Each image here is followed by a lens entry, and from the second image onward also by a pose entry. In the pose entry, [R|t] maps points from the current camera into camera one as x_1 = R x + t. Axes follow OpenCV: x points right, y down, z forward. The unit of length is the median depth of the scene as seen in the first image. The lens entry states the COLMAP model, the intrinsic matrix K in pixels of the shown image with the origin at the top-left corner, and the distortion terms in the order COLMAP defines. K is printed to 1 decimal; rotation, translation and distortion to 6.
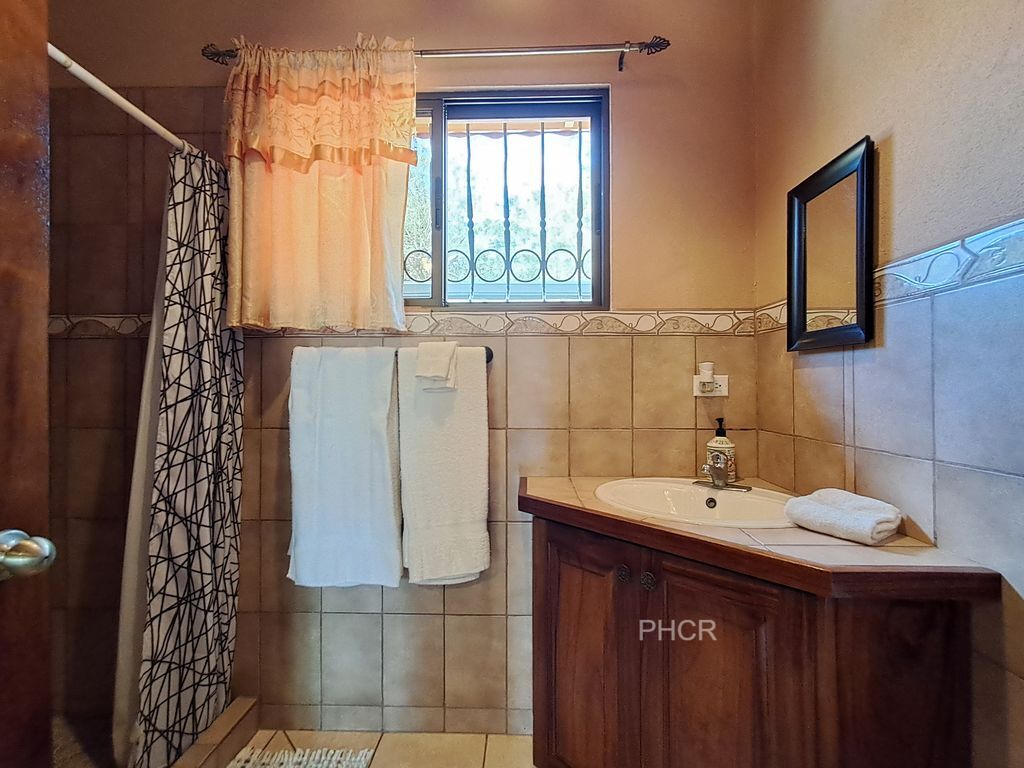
lens RADIAL K [[463.6, 0, 512.0], [0, 463.6, 384.0], [0, 0, 1]] dist [0.026159, 0.000173]
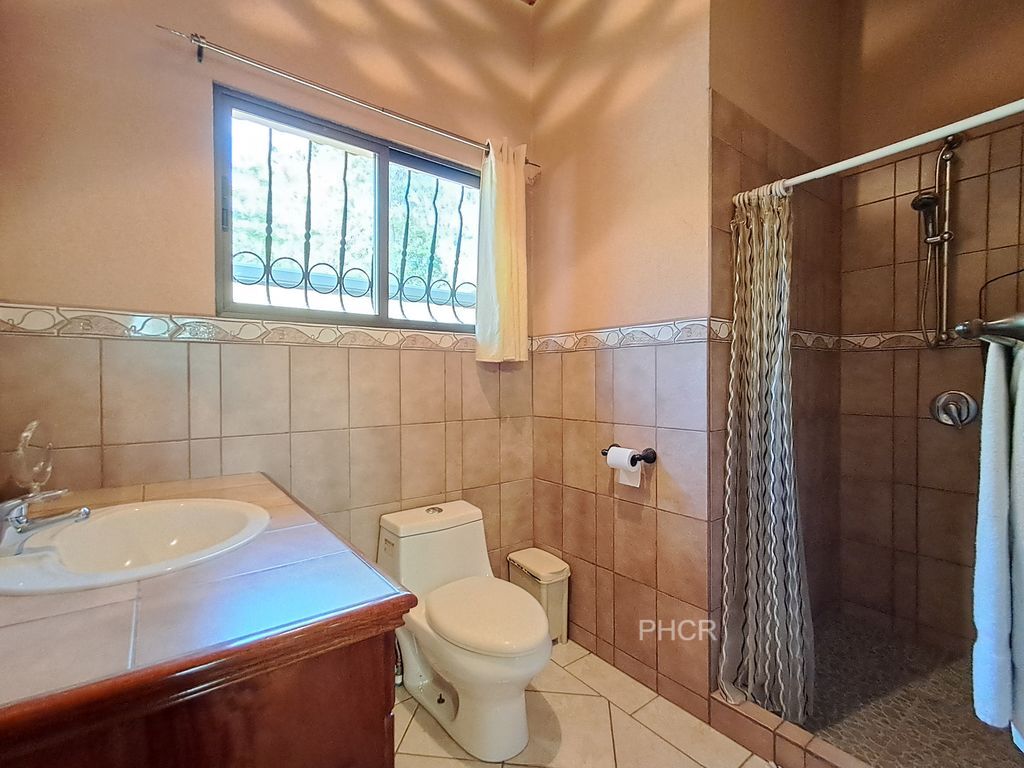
lens RADIAL K [[466.4, 0, 512.0], [0, 466.4, 384.0], [0, 0, 1]] dist [0.001898, 0.000676]
pose [[0.729485, -0.014181, 0.683849, -0.345927], [0.031615, 0.999416, -0.013000, 0.002200], [-0.683265, 0.031103, 0.729507, -0.009249]]
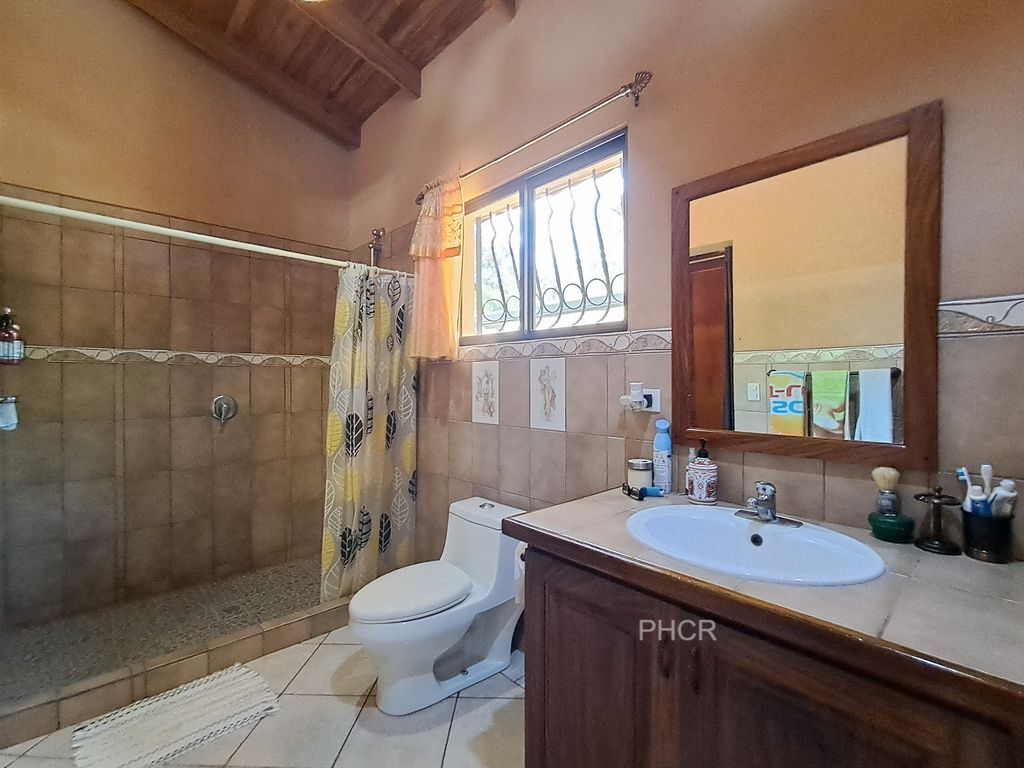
lens RADIAL K [[466.4, 0, 512.0], [0, 466.4, 384.0], [0, 0, 1]] dist [0.001898, 0.000676]
pose [[0.751062, 0.000510, -0.660232, 0.682057], [-0.018735, 0.999613, -0.020540, -0.008496], [0.659966, 0.027796, 0.750781, 0.032420]]
